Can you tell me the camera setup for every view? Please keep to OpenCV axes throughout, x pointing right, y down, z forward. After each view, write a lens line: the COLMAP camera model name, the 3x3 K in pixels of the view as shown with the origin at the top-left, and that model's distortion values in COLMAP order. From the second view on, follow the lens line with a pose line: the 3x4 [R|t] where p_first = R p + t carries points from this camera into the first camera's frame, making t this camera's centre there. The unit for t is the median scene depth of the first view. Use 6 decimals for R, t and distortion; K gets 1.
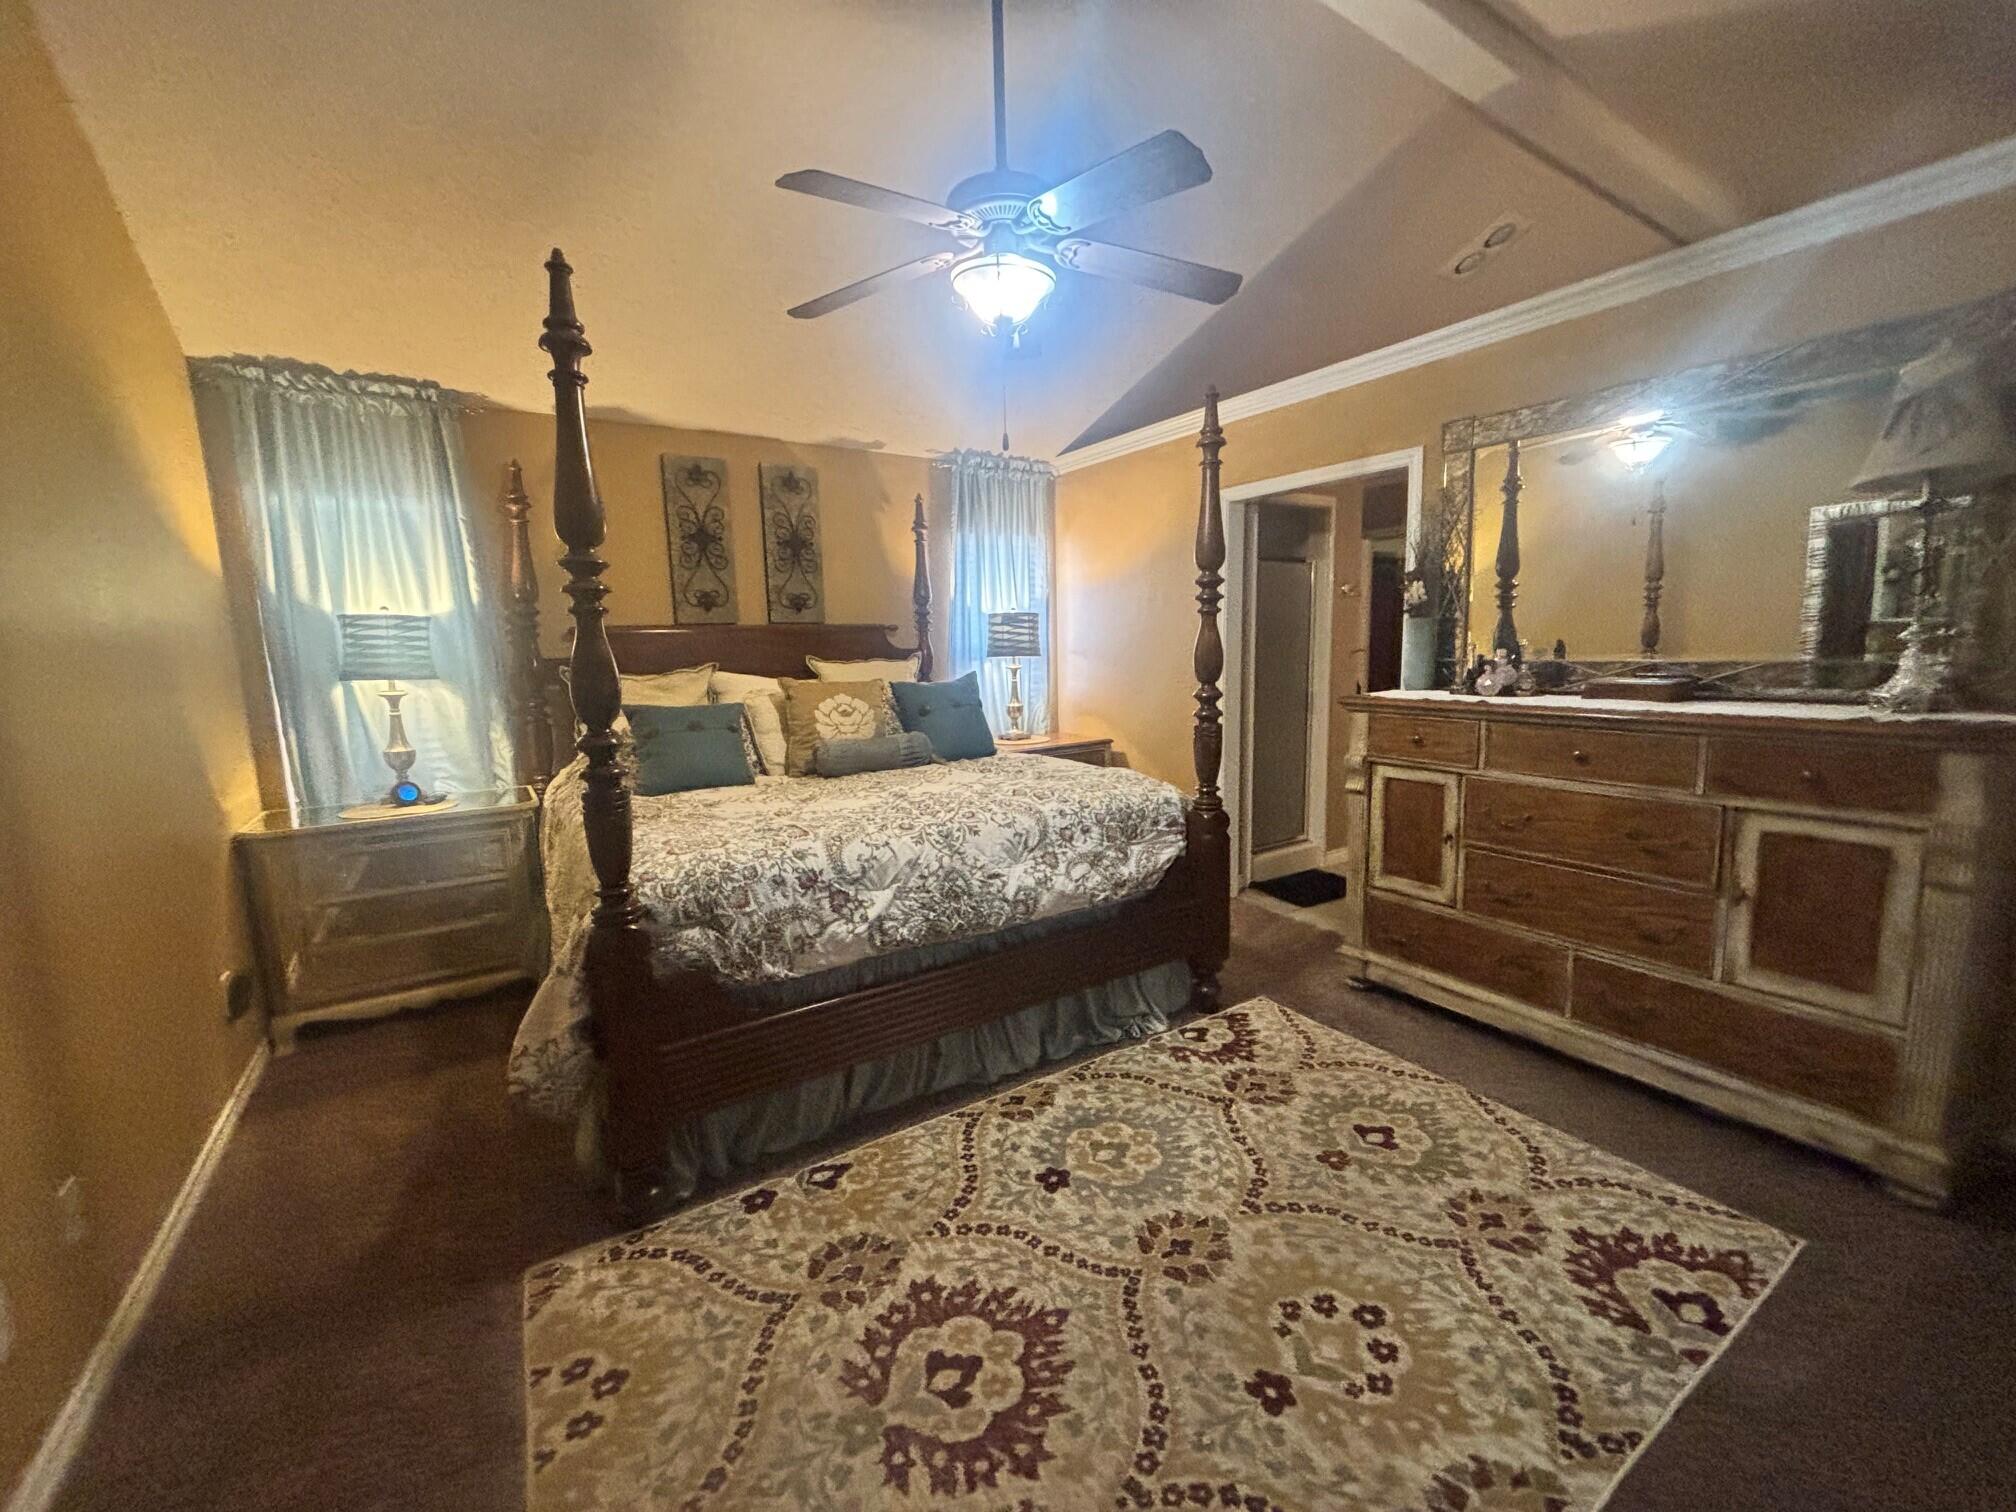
lens RADIAL K [[819.0, 0, 1008.0], [0, 819.0, 756.0], [0, 0, 1]] dist [-0.000035, 0.008489]
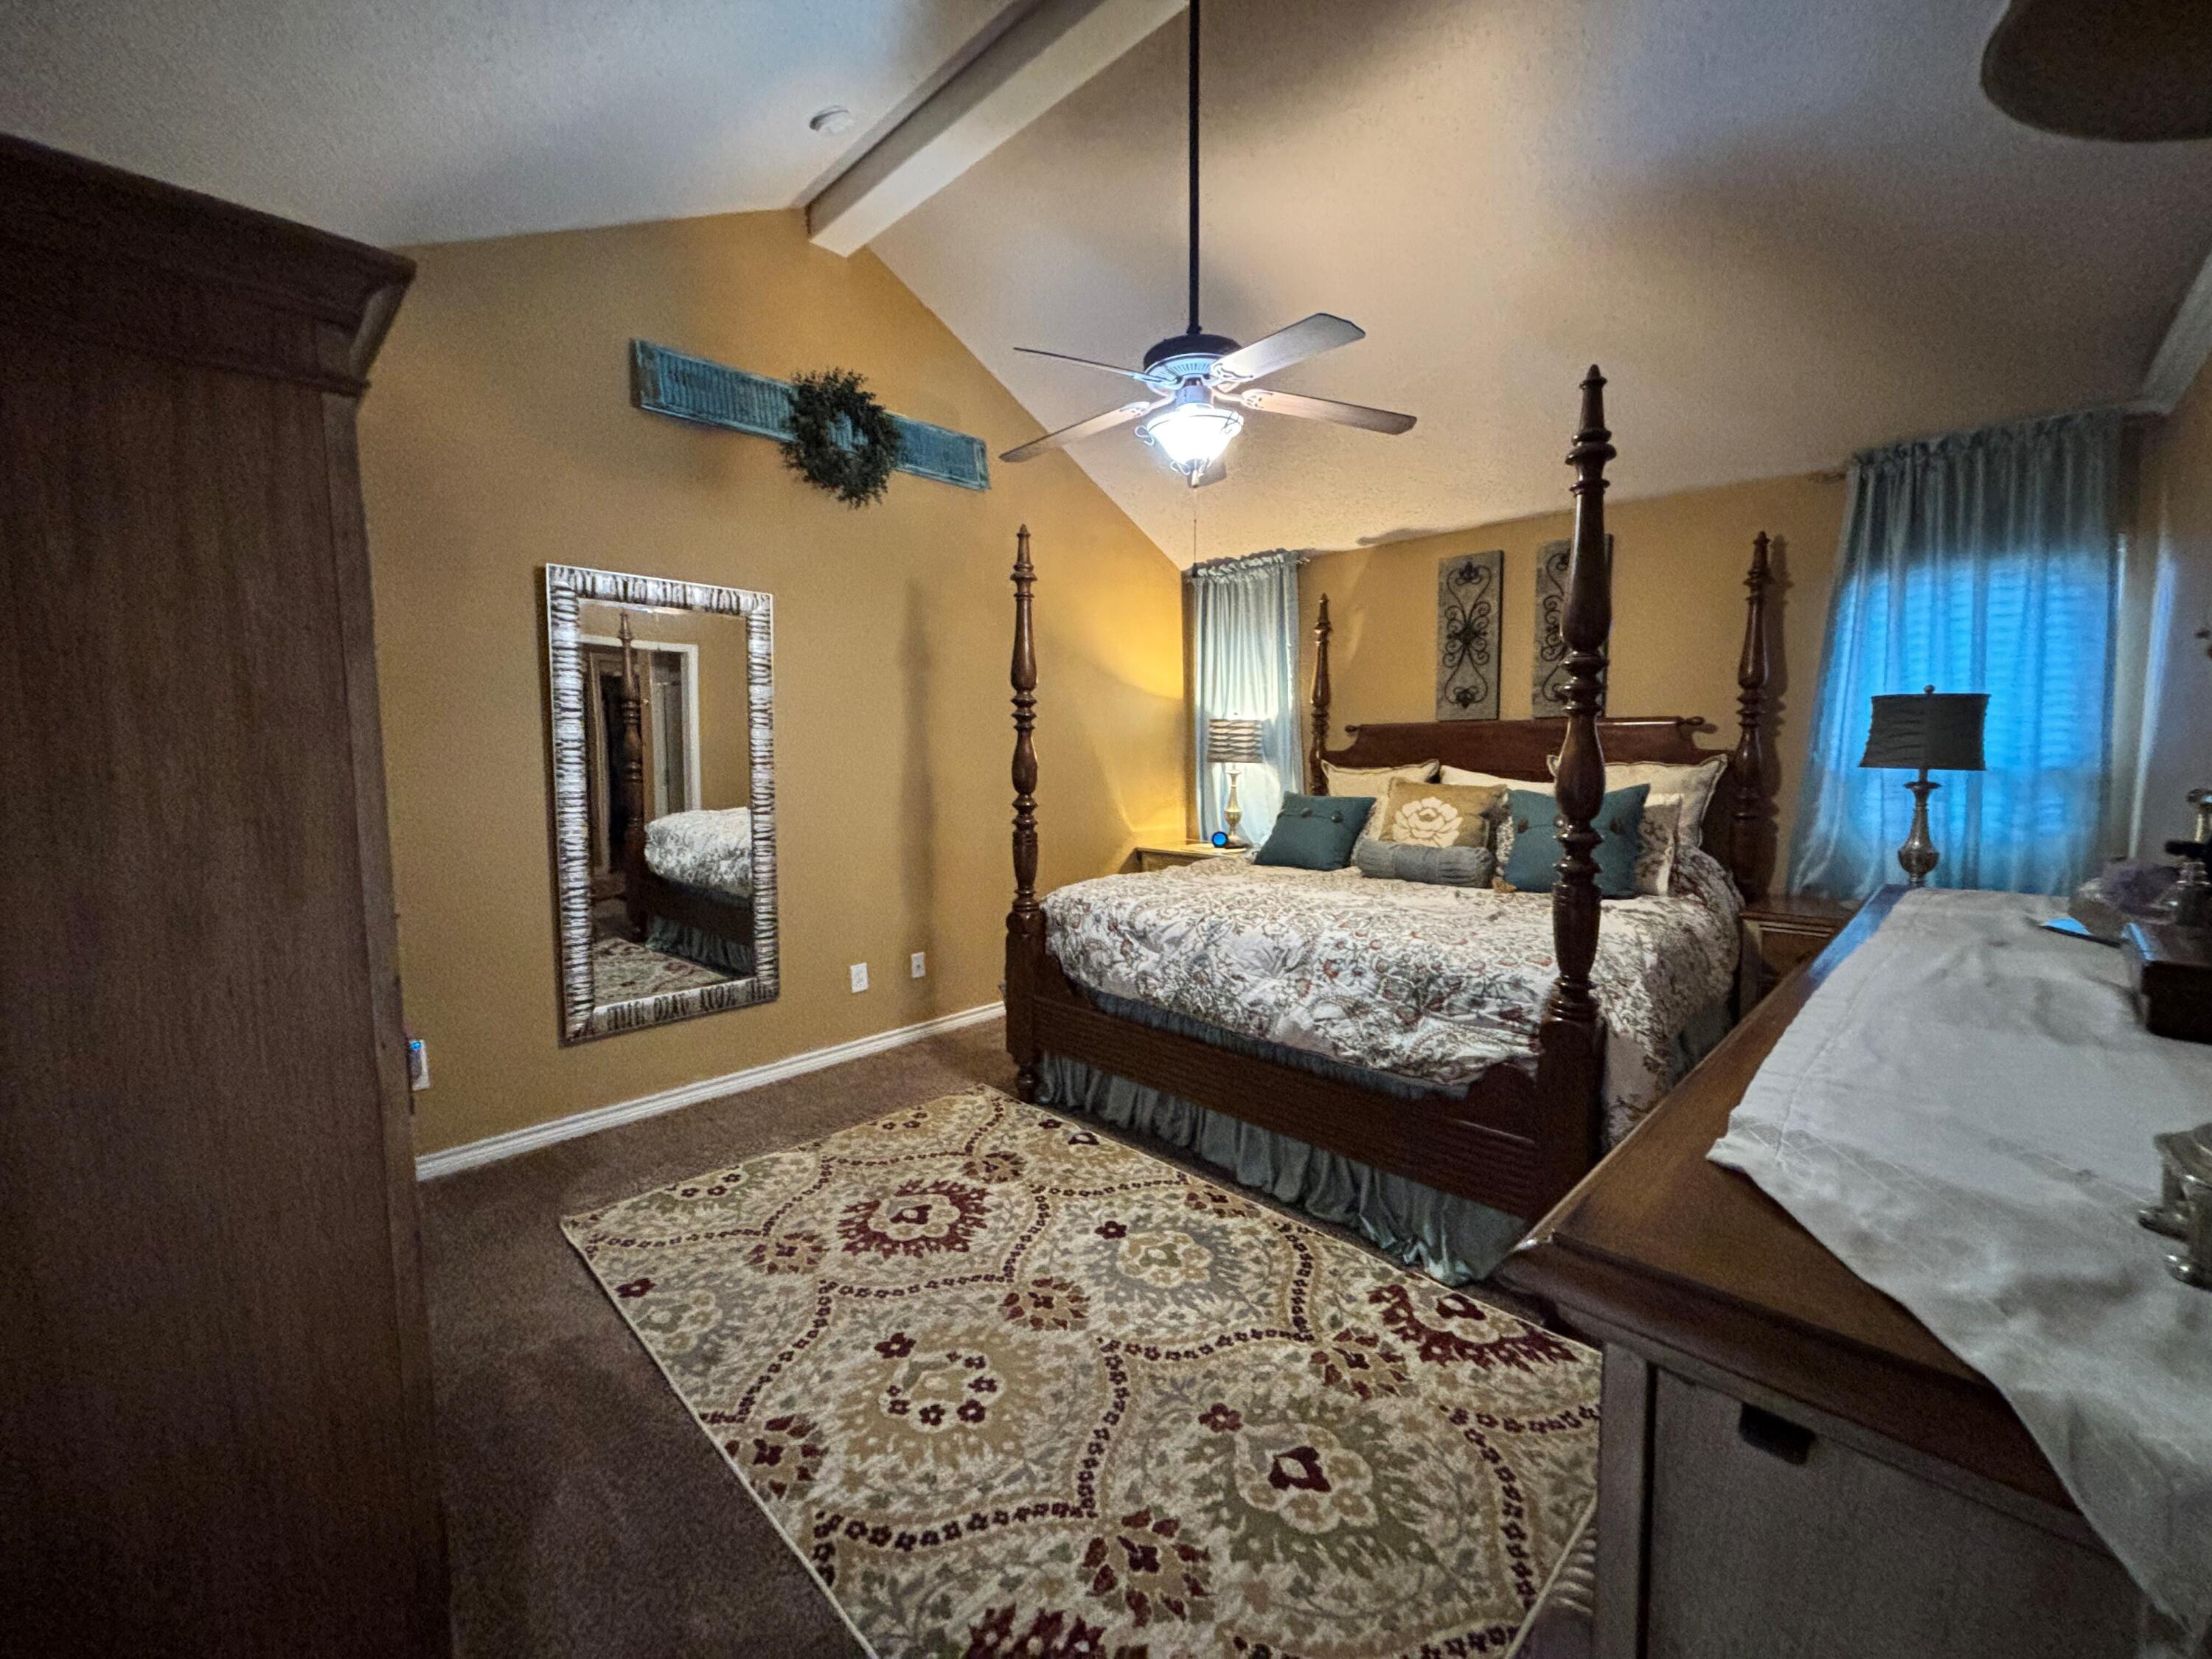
lens RADIAL K [[898.6, 0, 1106.0], [0, 898.6, 829.5], [0, 0, 1]] dist [-0.000035, 0.008489]
pose [[0.215429, 0.119710, -0.969154, 1.126339], [-0.132930, 0.986814, 0.092343, -0.131910], [0.967430, 0.108936, 0.228501, 0.620553]]
